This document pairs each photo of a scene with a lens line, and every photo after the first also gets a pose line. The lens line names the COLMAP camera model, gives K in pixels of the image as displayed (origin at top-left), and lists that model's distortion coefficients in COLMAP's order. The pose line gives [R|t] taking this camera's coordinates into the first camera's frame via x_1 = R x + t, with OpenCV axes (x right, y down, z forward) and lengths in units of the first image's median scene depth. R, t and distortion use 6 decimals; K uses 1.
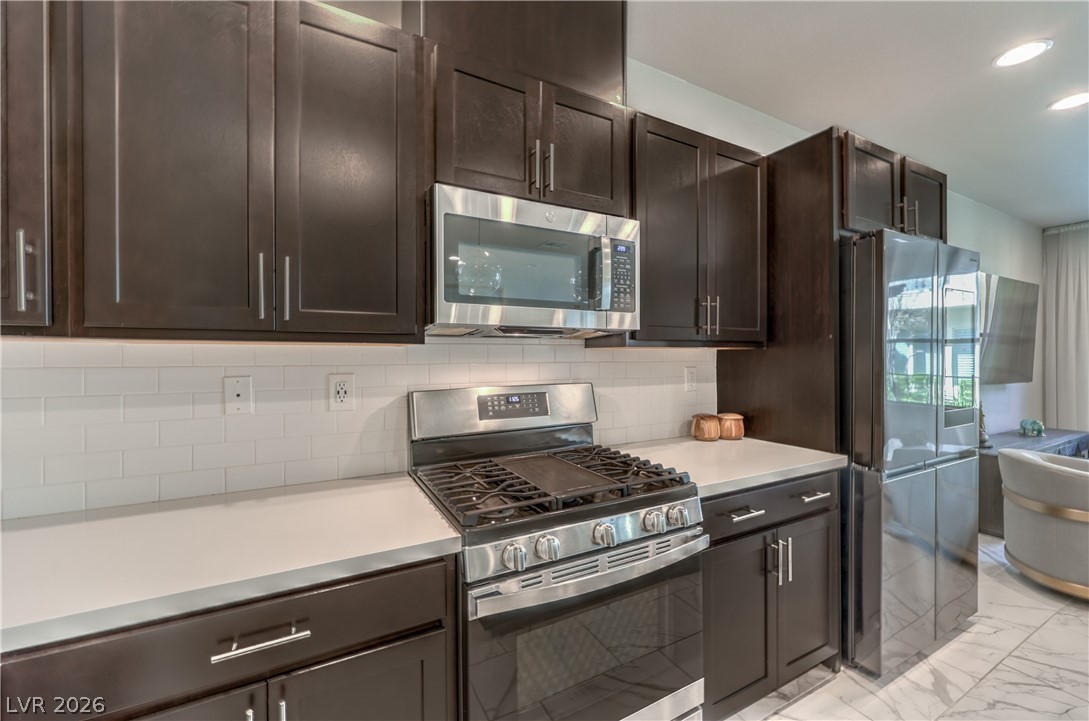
lens RADIAL K [[441.2, 0, 553.0], [0, 441.2, 357.2], [0, 0, 1]] dist [0.000609, 0.000805]
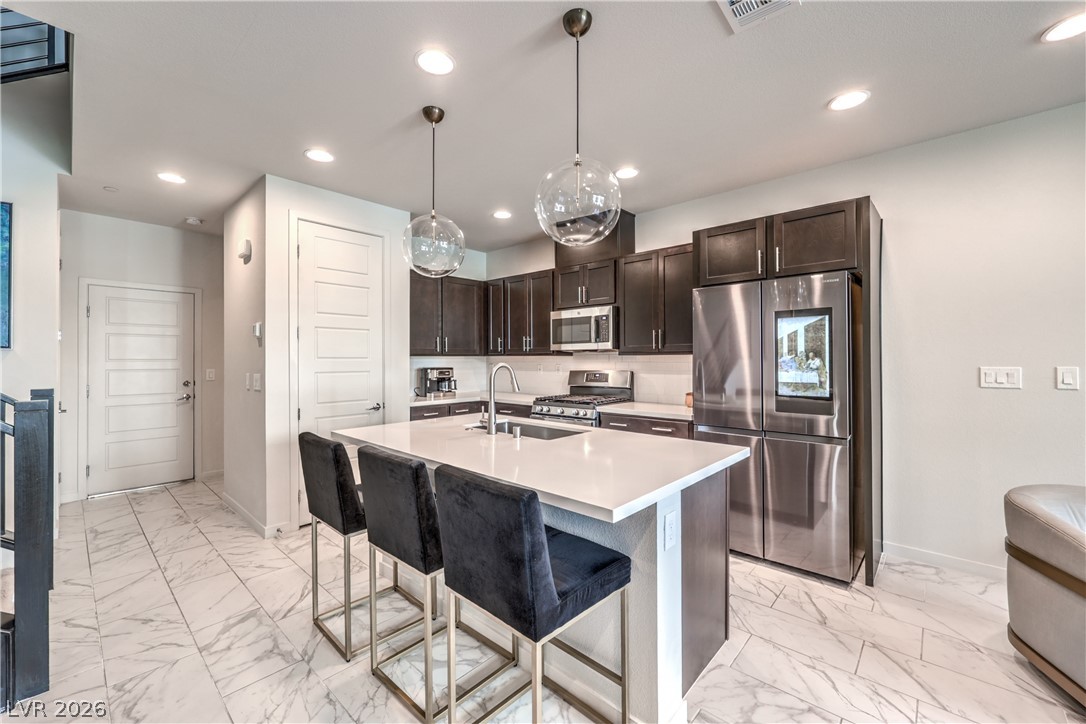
lens RADIAL K [[440.0, 0, 543.1], [0, 440.0, 350.5], [0, 0, 1]] dist [0.000609, 0.000805]
pose [[0.329793, -0.013015, -0.943964, 2.486113], [0.003246, 0.999915, -0.012653, -0.024426], [0.944048, 0.001109, 0.329807, -0.186996]]
